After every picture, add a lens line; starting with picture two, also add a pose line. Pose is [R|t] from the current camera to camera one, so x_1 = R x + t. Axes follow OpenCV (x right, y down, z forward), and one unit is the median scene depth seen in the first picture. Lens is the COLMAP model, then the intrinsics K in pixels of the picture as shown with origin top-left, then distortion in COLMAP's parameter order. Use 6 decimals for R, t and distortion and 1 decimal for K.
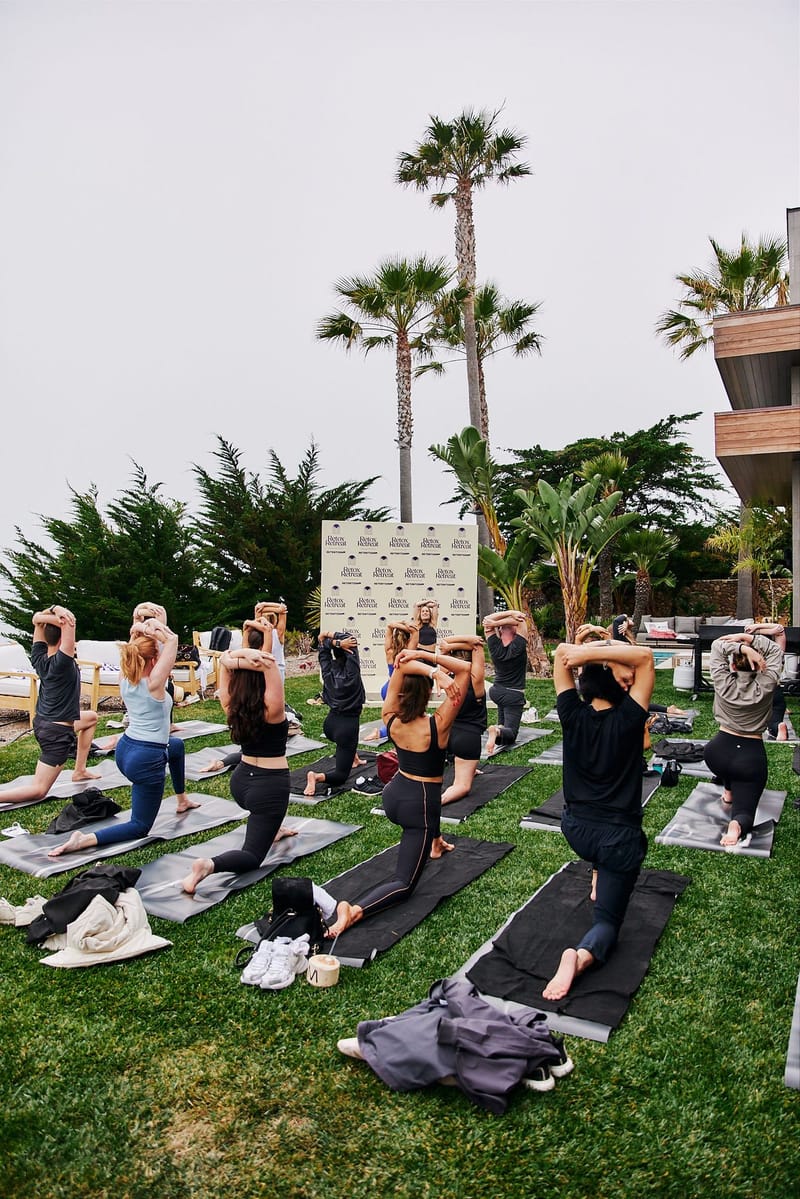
lens RADIAL K [[828.5, 0, 400.0], [0, 828.5, 599.5], [0, 0, 1]] dist [-0.064108, -0.003471]
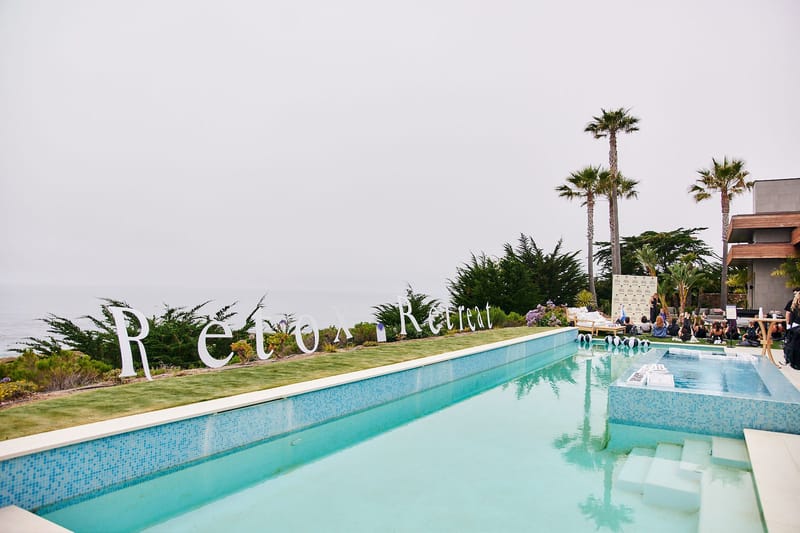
lens RADIAL K [[552.8, 0, 400.0], [0, 552.8, 266.5], [0, 0, 1]] dist [-0.064108, -0.003471]
pose [[0.996381, 0.032186, -0.078670, -0.443419], [-0.036370, 0.997966, -0.052351, 0.011226], [0.076825, 0.055022, 0.995525, -0.726962]]
